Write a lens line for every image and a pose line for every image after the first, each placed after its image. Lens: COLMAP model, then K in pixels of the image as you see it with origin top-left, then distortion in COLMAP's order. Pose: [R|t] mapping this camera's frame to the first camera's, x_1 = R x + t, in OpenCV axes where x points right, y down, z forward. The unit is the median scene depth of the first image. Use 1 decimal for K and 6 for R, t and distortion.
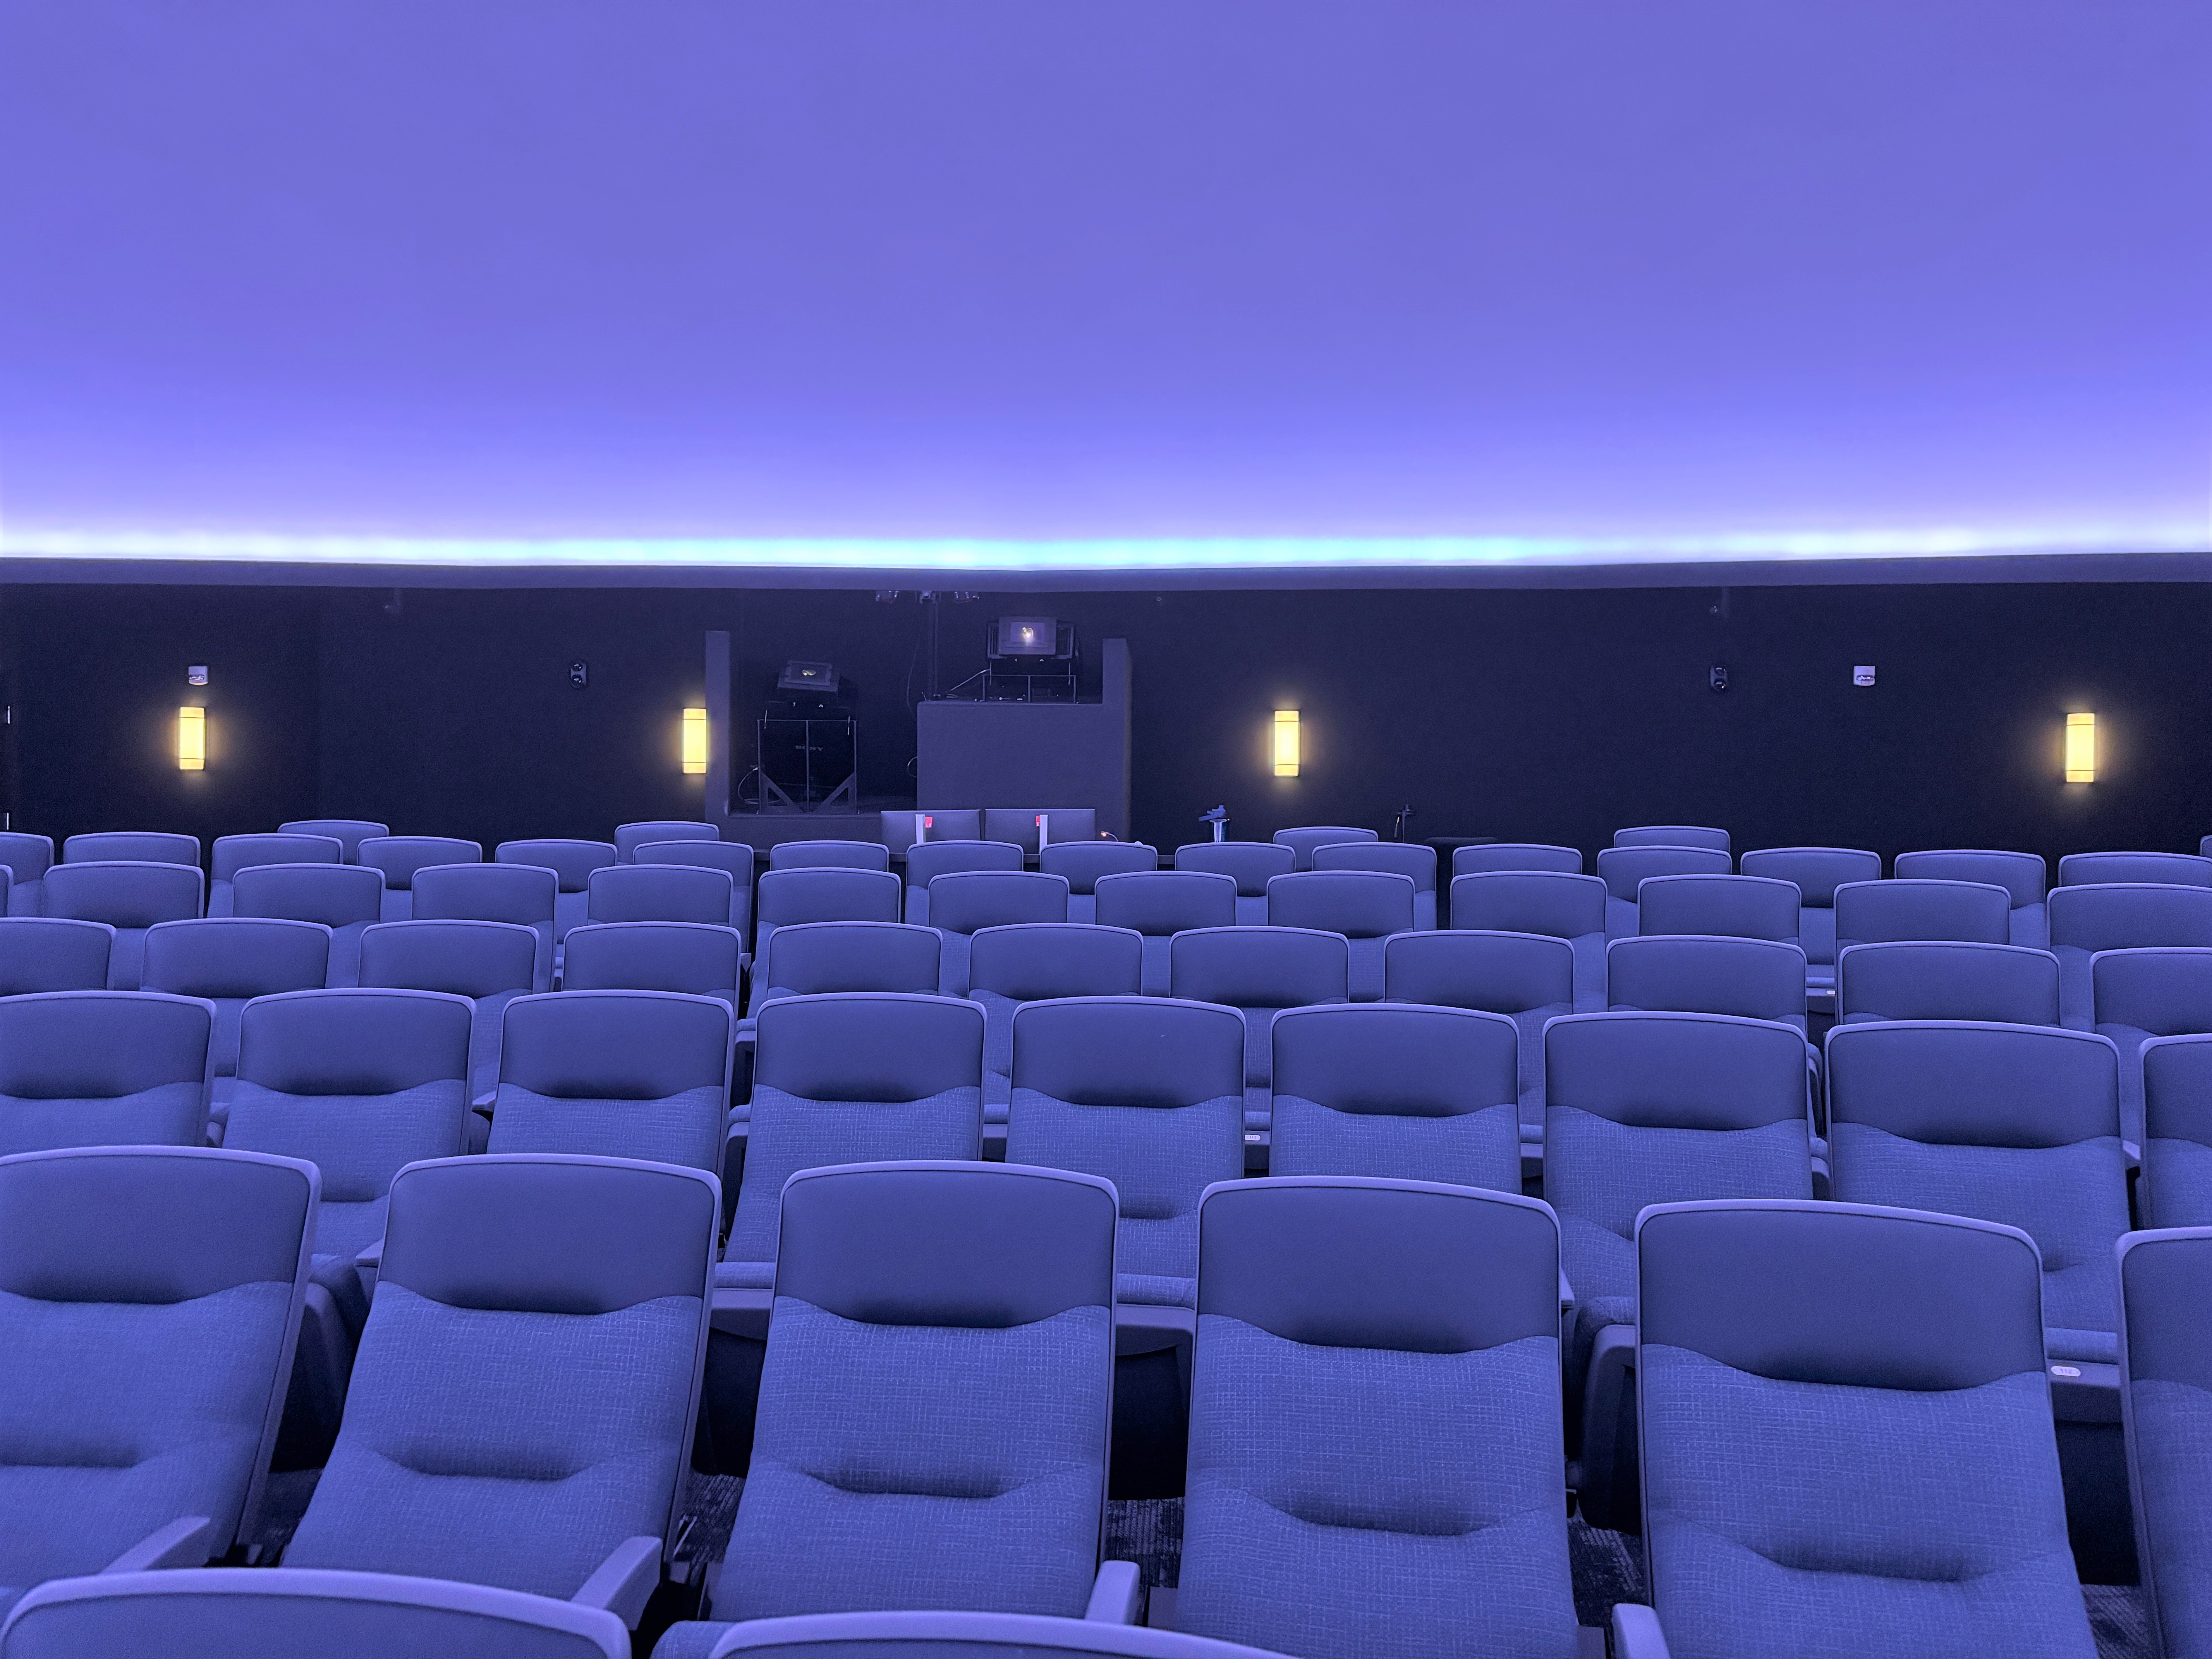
lens RADIAL K [[1701.1, 0, 1074.4], [0, 1701.1, 714.6], [0, 0, 1]] dist [0.019553, -0.002451]
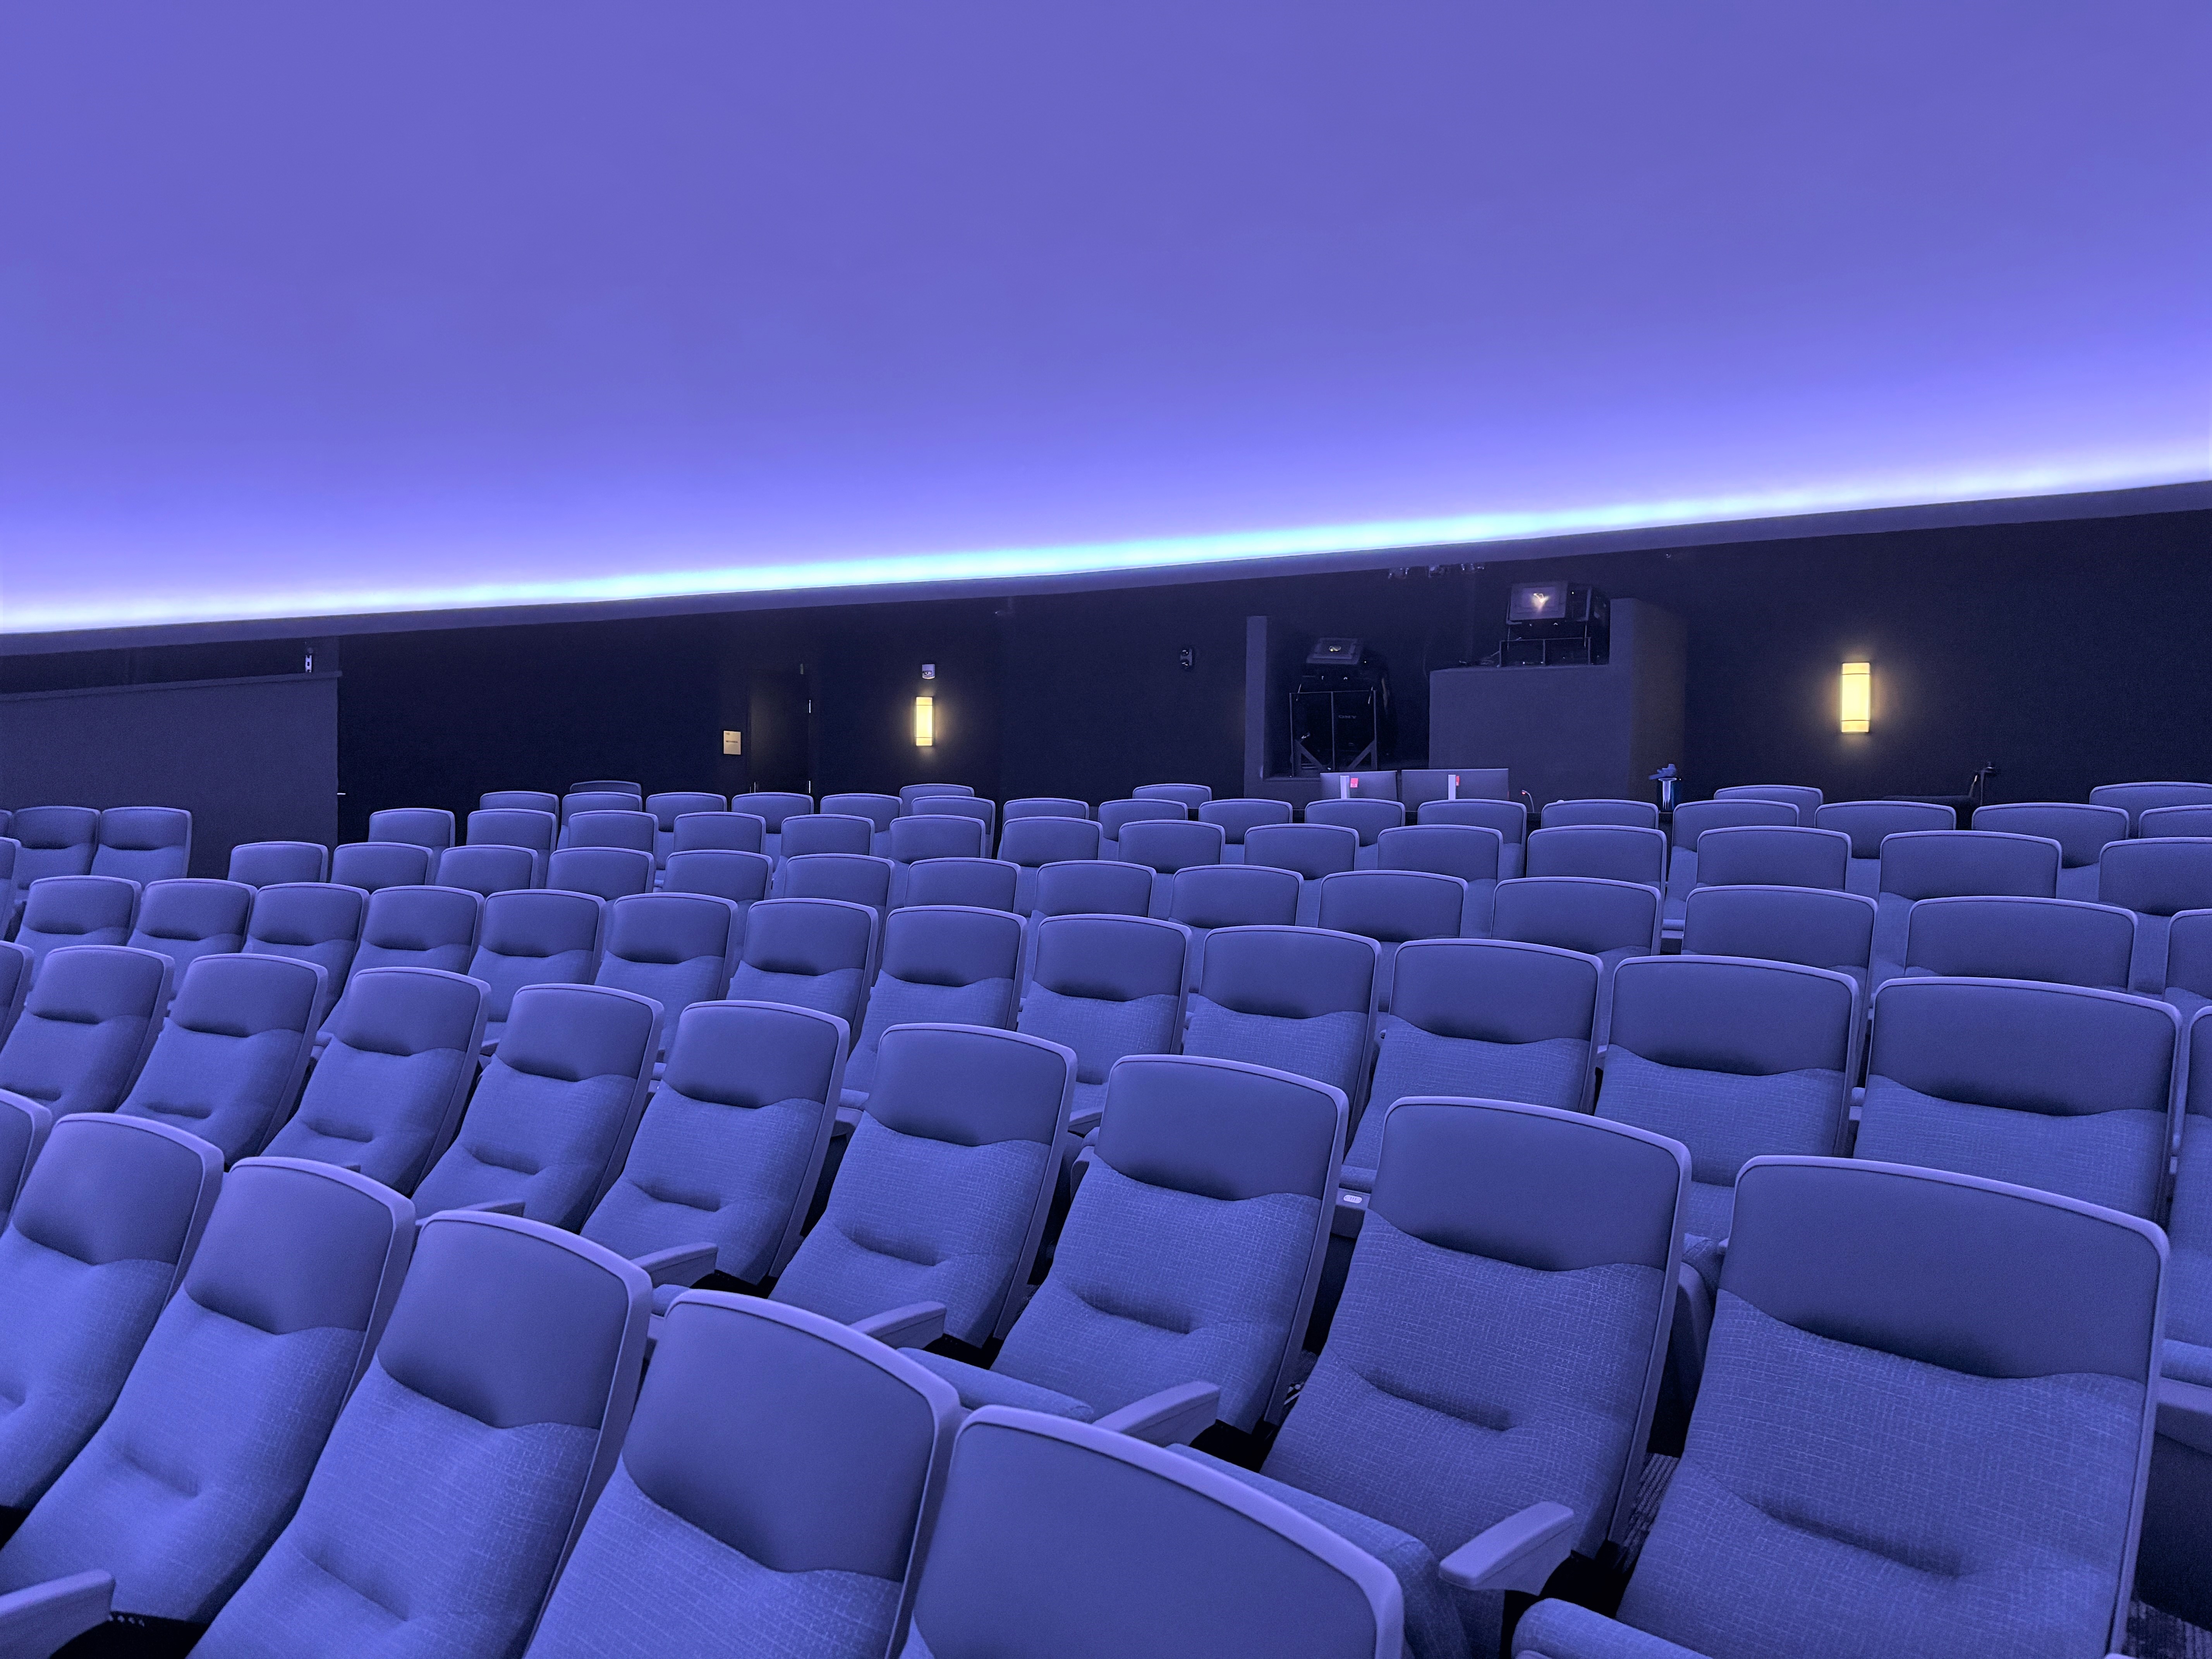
lens RADIAL K [[1701.1, 0, 1074.4], [0, 1701.1, 714.6], [0, 0, 1]] dist [0.019553, -0.002451]
pose [[0.818826, -0.024102, -0.573536, 0.338915], [0.037369, 0.999237, 0.011359, -0.000317], [0.572825, -0.030733, 0.819102, -0.020669]]
